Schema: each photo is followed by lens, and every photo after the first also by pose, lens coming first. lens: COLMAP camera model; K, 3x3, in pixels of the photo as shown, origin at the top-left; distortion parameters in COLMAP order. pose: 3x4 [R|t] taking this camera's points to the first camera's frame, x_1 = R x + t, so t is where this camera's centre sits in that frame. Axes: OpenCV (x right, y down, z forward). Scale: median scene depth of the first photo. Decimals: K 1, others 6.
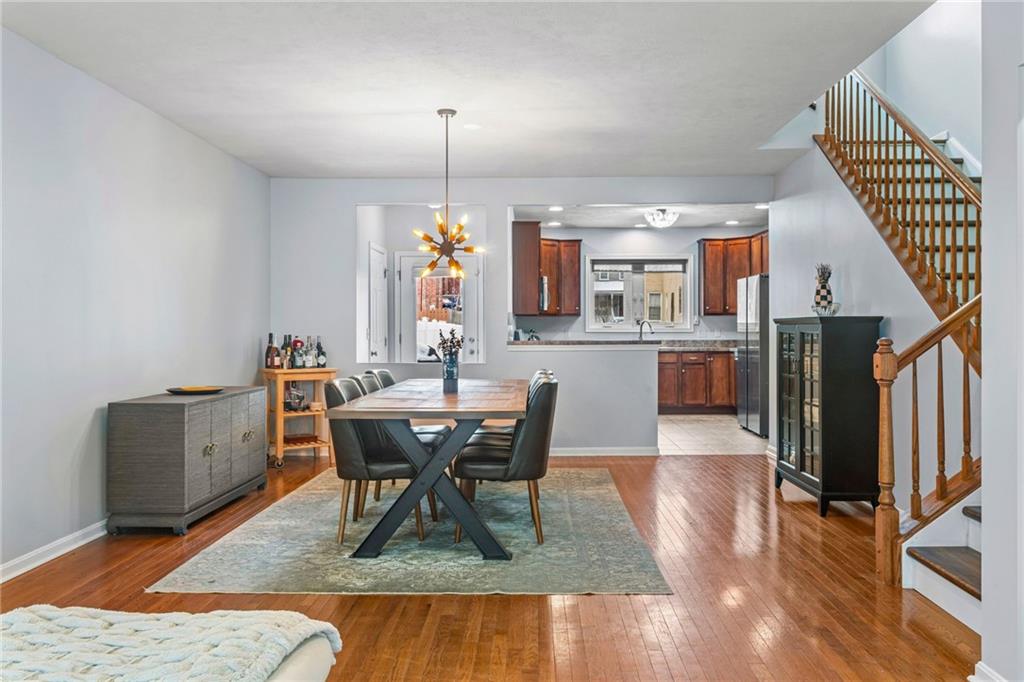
lens RADIAL K [[752.4, 0, 510.2], [0, 752.4, 330.8], [0, 0, 1]] dist [-0.010884, -0.006087]
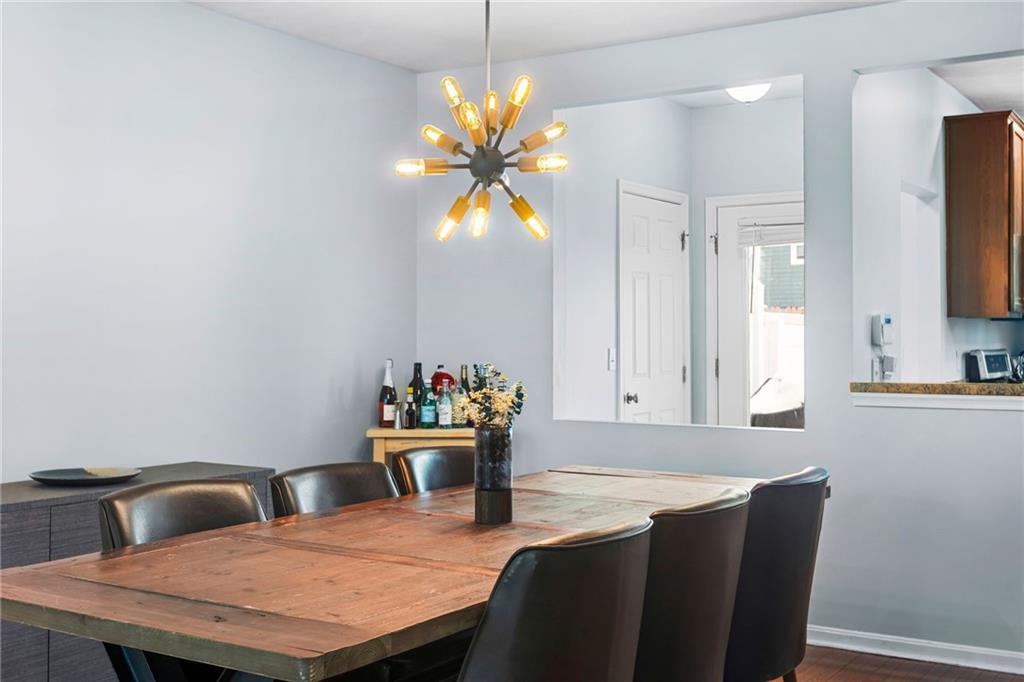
lens RADIAL K [[1131.6, 0, 512.4], [0, 1131.6, 315.9], [0, 0, 1]] dist [0.021360, 0.000000]
pose [[0.855639, -0.009268, -0.517490, 0.177418], [-0.001661, 0.999785, -0.020652, -0.011435], [0.517571, 0.018530, 0.855440, 0.356068]]
